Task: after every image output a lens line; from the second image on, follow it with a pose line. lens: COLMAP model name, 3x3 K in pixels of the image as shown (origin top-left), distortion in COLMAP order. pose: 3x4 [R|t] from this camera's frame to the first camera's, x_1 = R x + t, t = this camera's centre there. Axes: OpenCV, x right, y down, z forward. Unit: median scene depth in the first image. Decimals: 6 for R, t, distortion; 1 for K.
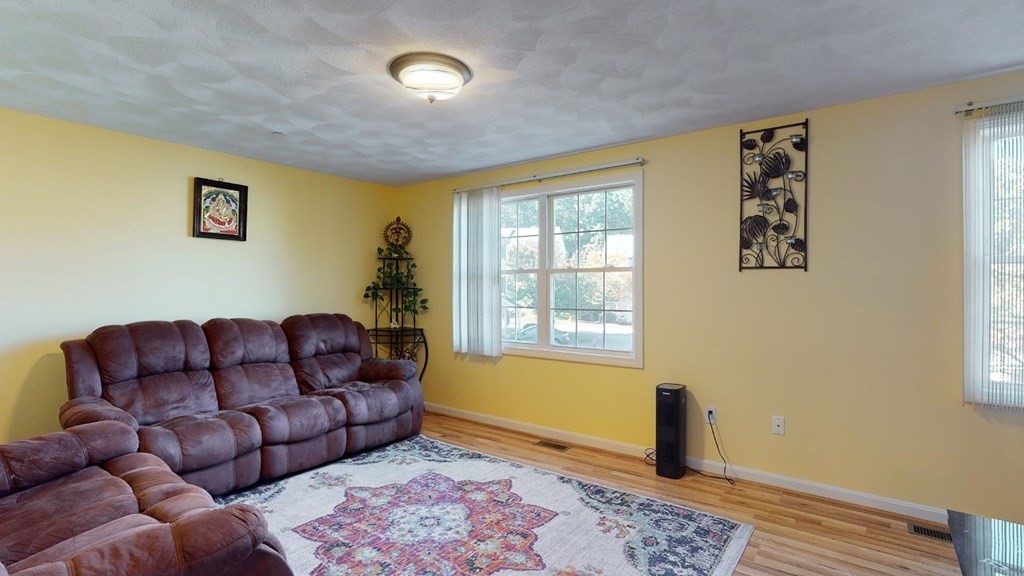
lens RADIAL K [[489.7, 0, 495.0], [0, 489.7, 289.9], [0, 0, 1]] dist [0.000361, 0.004437]
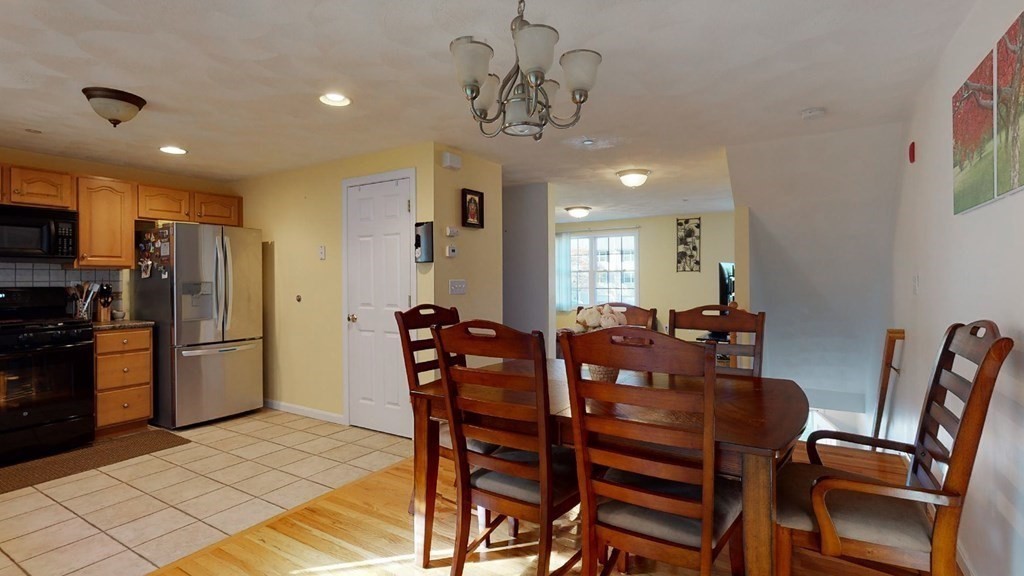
lens RADIAL K [[489.7, 0, 515.0], [0, 489.7, 281.2], [0, 0, 1]] dist [0.000361, 0.004437]
pose [[0.992923, -0.004738, 0.118664, -0.656744], [0.004554, 0.999988, 0.001826, 0.000229], [-0.118671, -0.001273, 0.992933, -1.466359]]
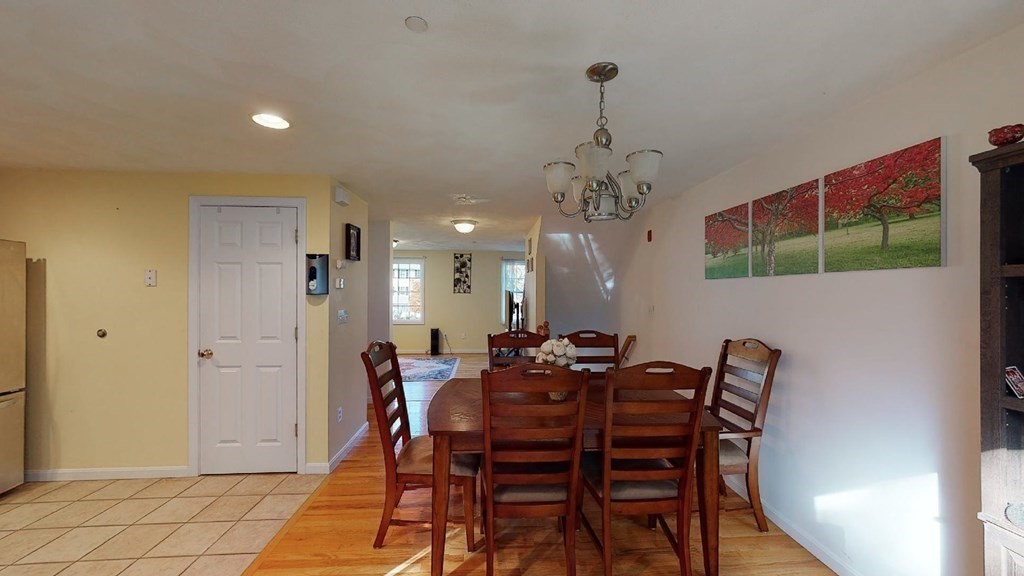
lens RADIAL K [[384.8, 0, 513.6], [0, 384.8, 286.1], [0, 0, 1]] dist [0.001132, 0.001184]
pose [[0.744784, 0.012685, 0.667185, -0.999788], [-0.003230, 0.999876, -0.015405, -0.049353], [-0.667298, 0.009318, 0.744733, -1.289584]]
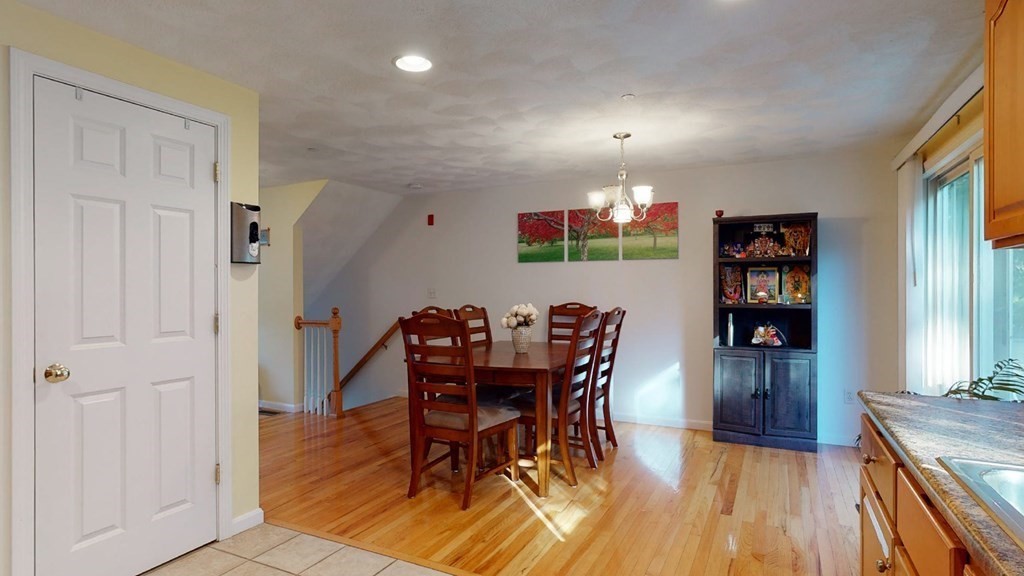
lens RADIAL K [[535.6, 0, 514.4], [0, 535.6, 283.7], [0, 0, 1]] dist [-0.013795, 0.003764]
pose [[-0.211066, 0.009851, 0.977422, -1.669020], [0.005518, 0.999945, -0.008886, 0.000099], [-0.977456, 0.003518, -0.211109, -0.525394]]
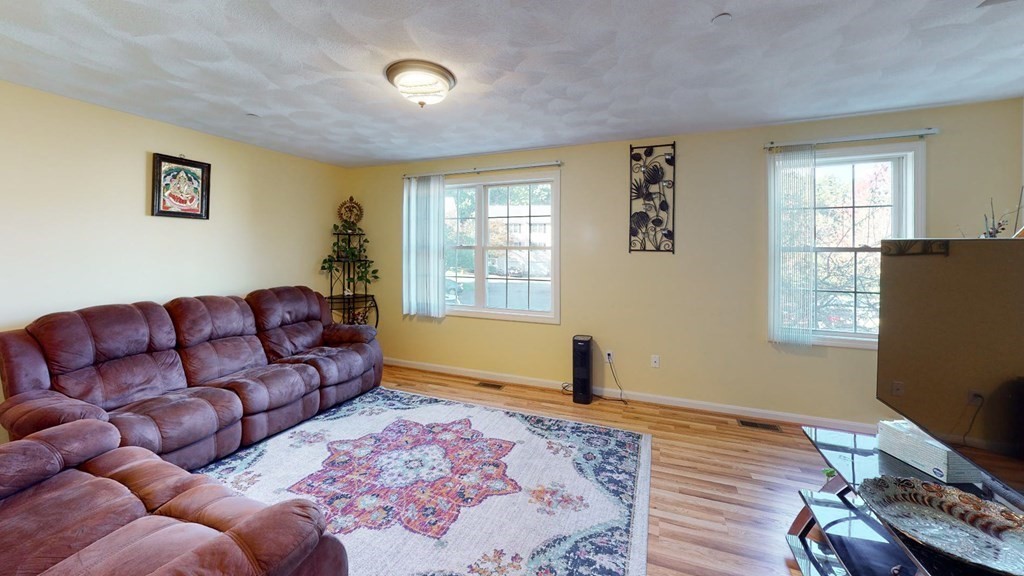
lens RADIAL K [[384.8, 0, 512.0], [0, 384.8, 283.2], [0, 0, 1]] dist [0.001132, 0.001184]
pose [[0.959560, -0.016321, 0.281032, -0.131875], [-0.006784, 0.996687, 0.081045, -0.037360], [-0.281424, -0.079674, 0.956270, 0.055438]]
